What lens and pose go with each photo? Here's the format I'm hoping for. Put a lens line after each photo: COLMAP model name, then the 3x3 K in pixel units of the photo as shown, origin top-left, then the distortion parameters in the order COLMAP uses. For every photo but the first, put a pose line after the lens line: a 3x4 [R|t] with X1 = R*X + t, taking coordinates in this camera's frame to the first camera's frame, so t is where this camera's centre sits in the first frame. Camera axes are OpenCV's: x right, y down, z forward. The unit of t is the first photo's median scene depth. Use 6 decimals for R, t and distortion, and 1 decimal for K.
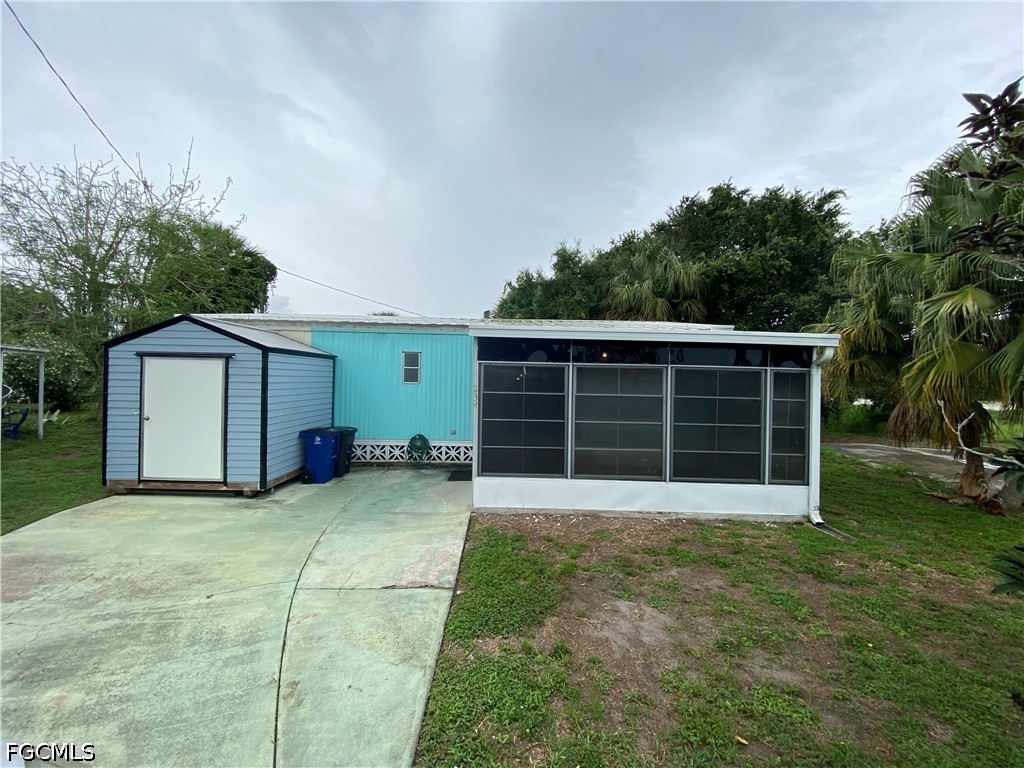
lens RADIAL K [[414.3, 0, 512.9], [0, 414.3, 376.4], [0, 0, 1]] dist [0.014820, -0.017521]
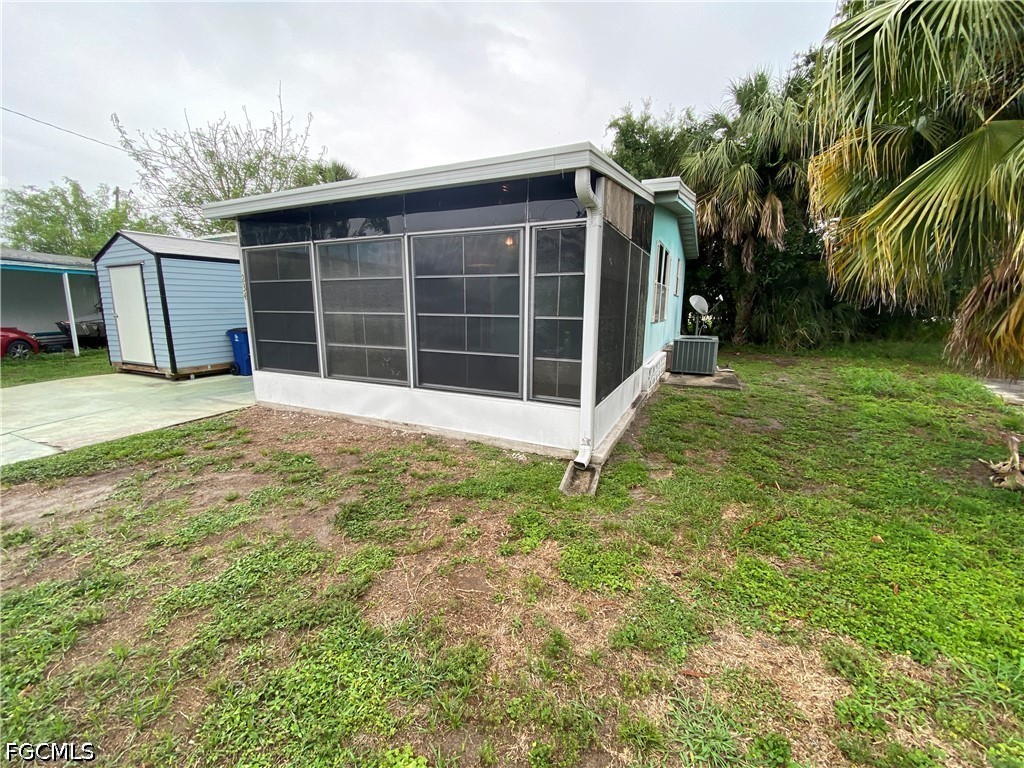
lens RADIAL K [[414.3, 0, 518.6], [0, 414.3, 379.2], [0, 0, 1]] dist [0.014820, -0.017521]
pose [[0.900350, 0.057213, -0.431390, 0.892089], [0.019870, 0.984881, 0.172090, 0.104762], [0.434714, -0.163512, 0.885600, 0.386833]]
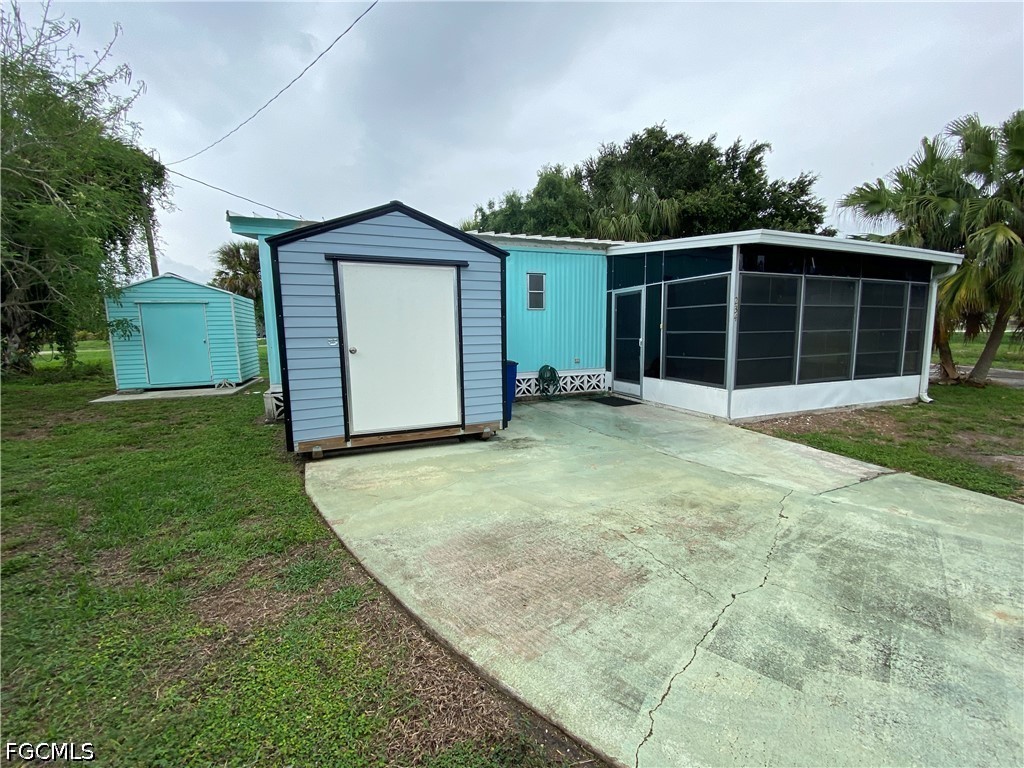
lens RADIAL K [[414.3, 0, 501.6], [0, 414.3, 384.5], [0, 0, 1]] dist [0.014820, -0.017521]
pose [[0.936085, -0.078098, 0.342996, -0.953554], [0.027788, 0.988414, 0.149218, 0.063064], [-0.350675, -0.130149, 0.927409, 0.256955]]
